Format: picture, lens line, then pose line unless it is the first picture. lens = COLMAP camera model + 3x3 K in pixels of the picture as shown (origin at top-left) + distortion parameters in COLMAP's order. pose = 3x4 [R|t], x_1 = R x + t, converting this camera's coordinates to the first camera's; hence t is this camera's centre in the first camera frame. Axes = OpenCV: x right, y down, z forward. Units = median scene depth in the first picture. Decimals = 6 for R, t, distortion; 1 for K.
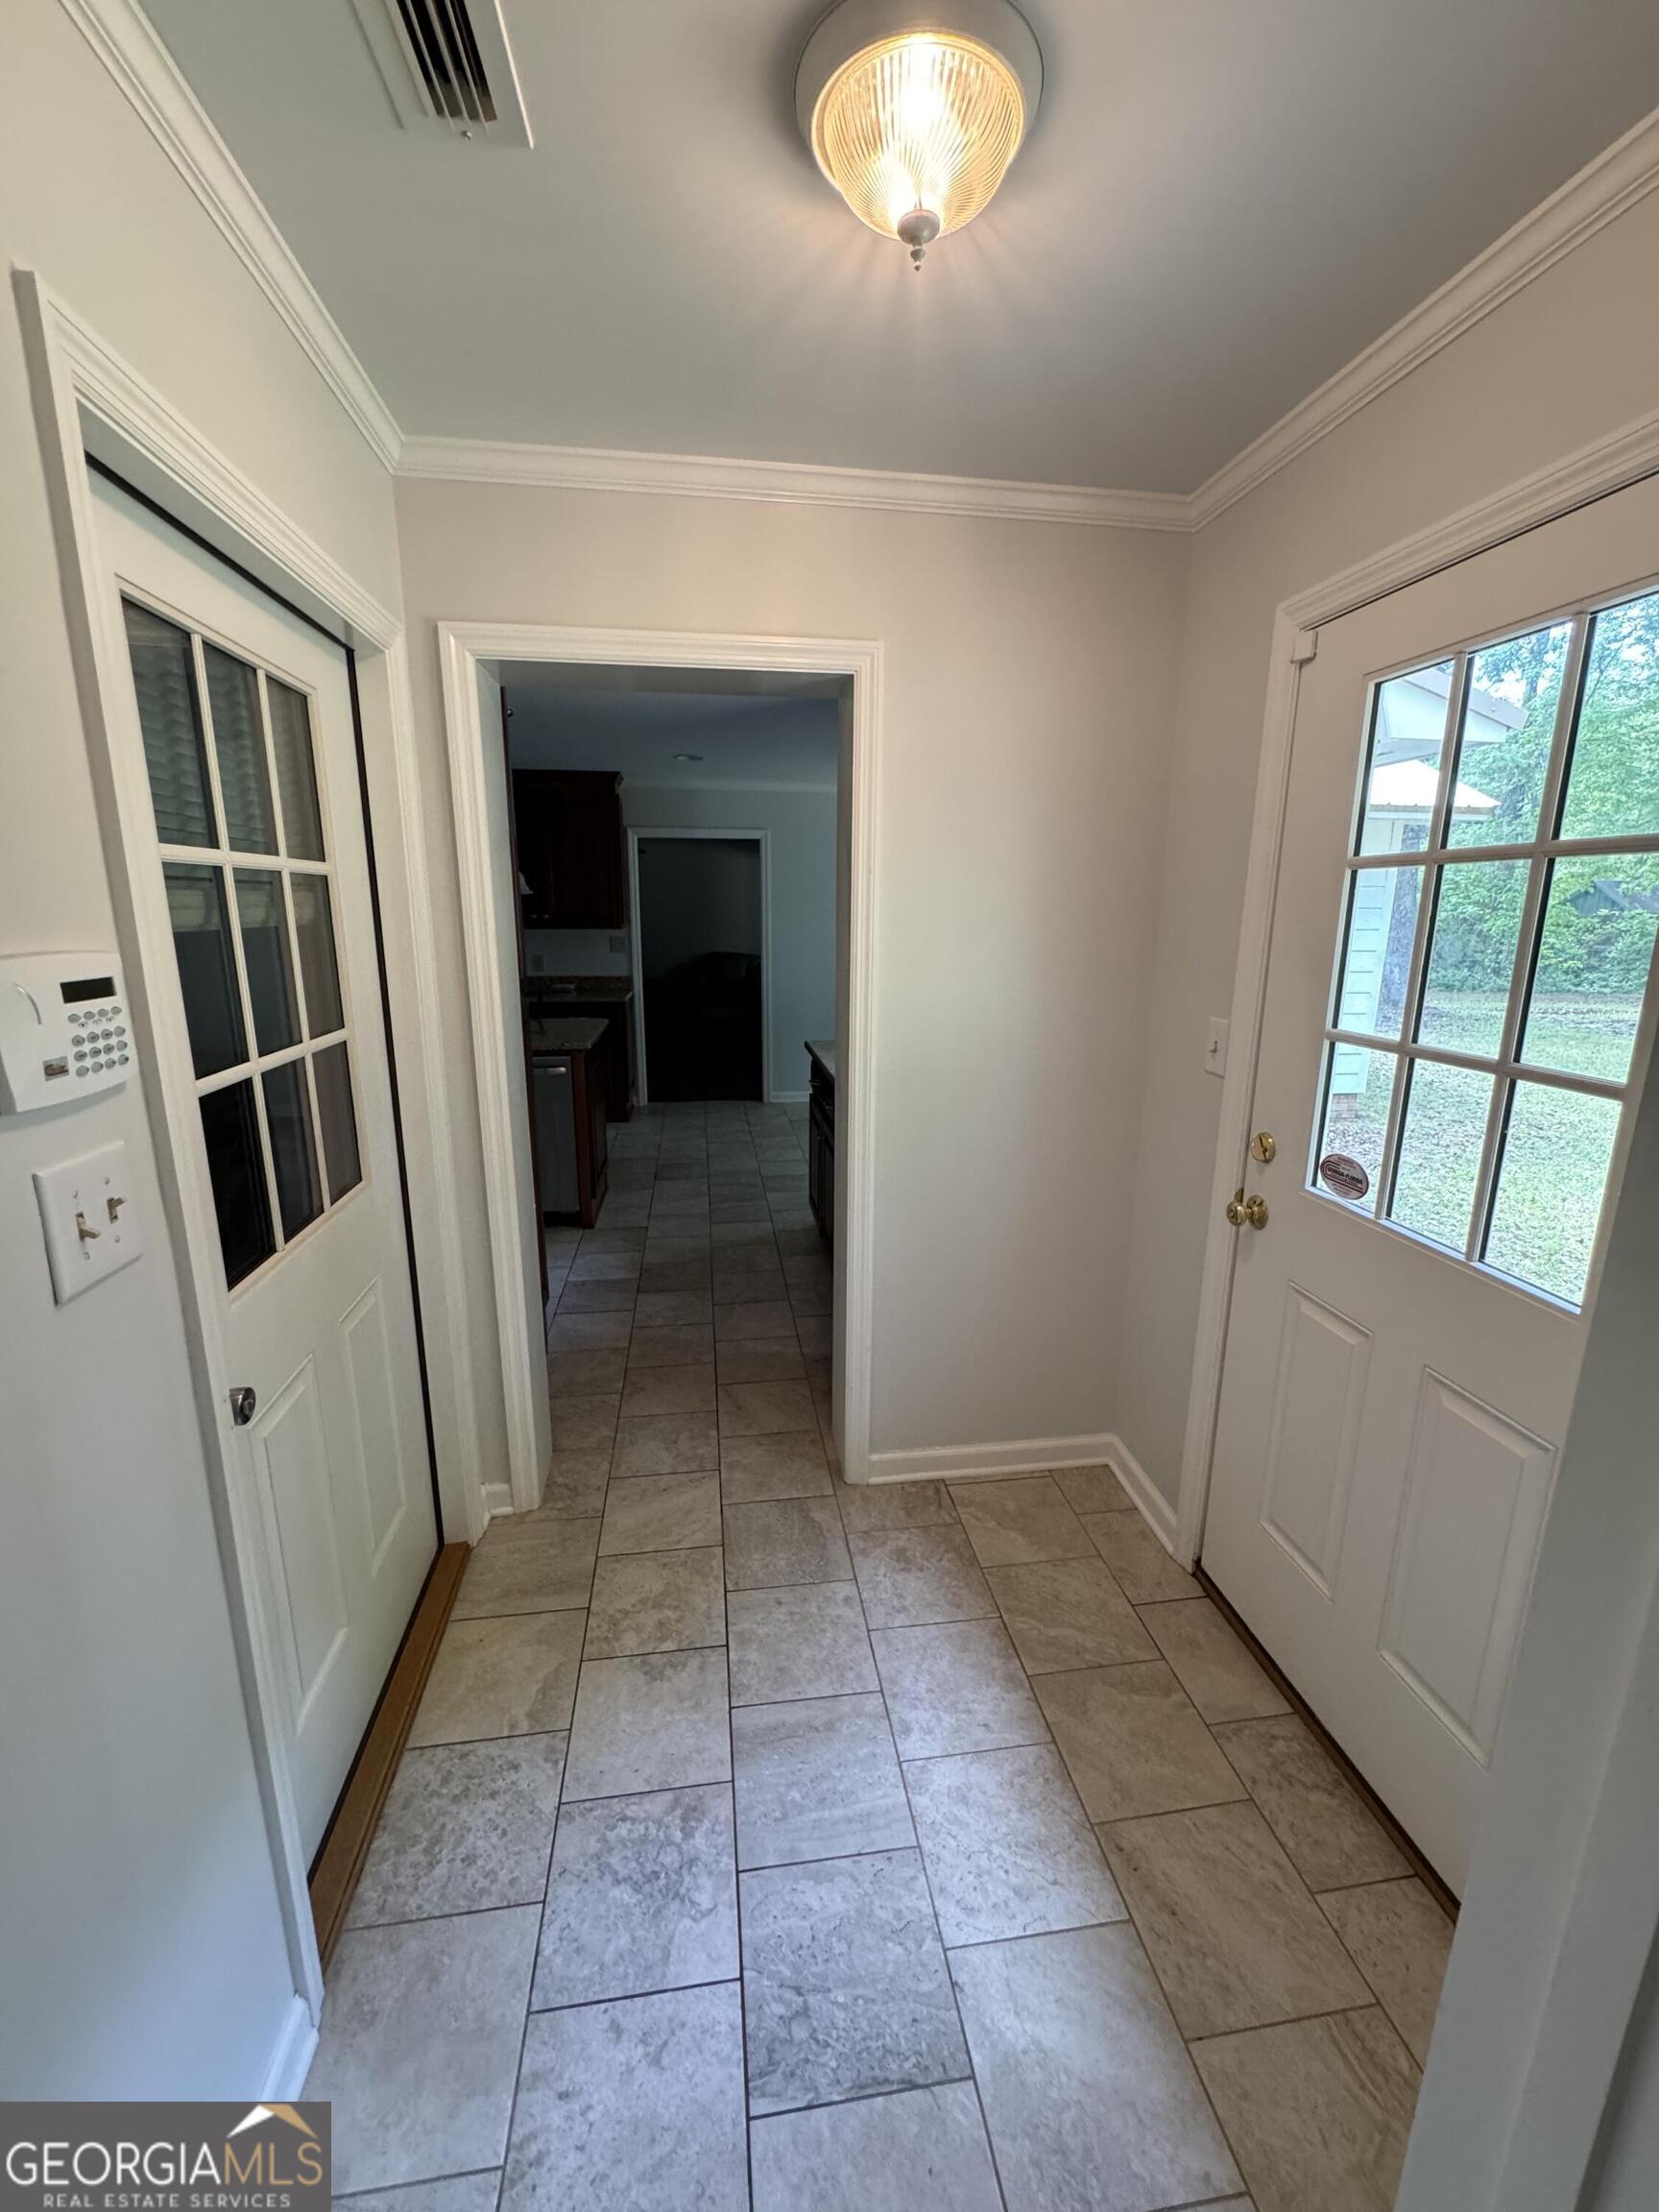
lens RADIAL K [[879.0, 0, 829.5], [0, 879.0, 1106.0], [0, 0, 1]] dist [-0.002932, -0.000861]
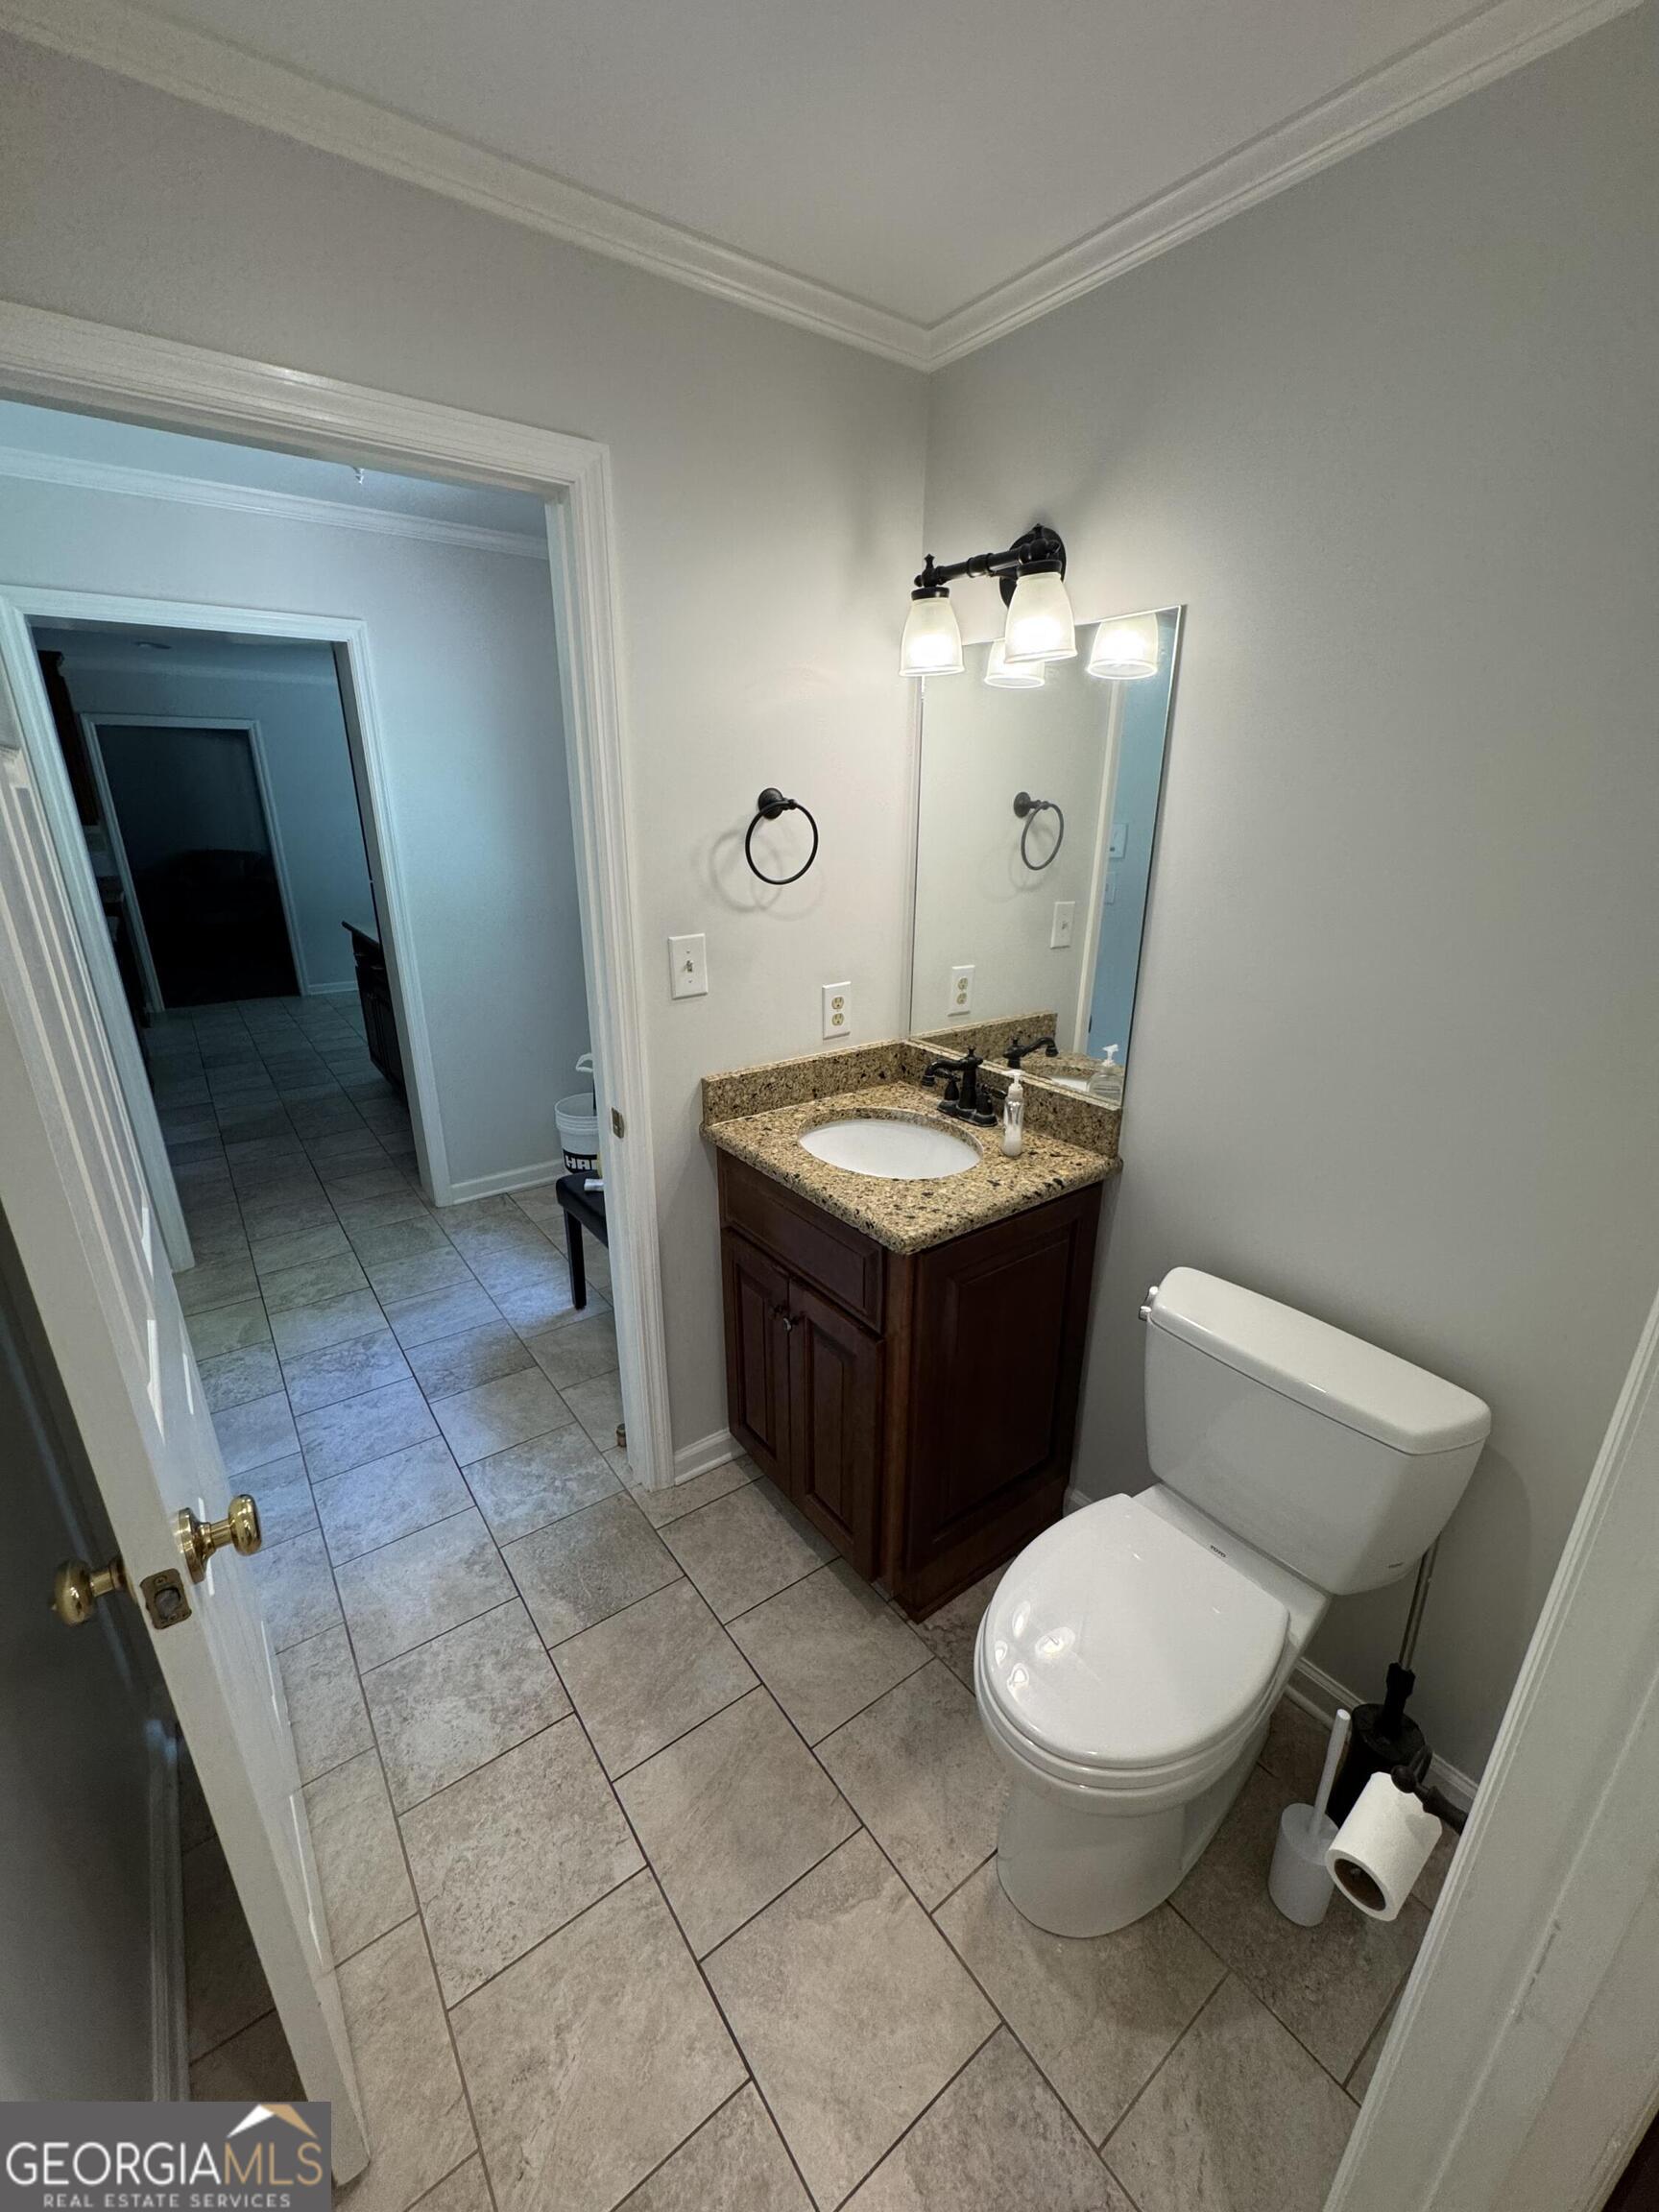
lens RADIAL K [[879.0, 0, 829.5], [0, 879.0, 1106.0], [0, 0, 1]] dist [-0.002932, -0.000861]
pose [[0.879759, -0.162207, 0.446893, -0.031048], [0.107670, 0.983551, 0.145036, 0.108917], [-0.463068, -0.079480, 0.882752, -0.547749]]
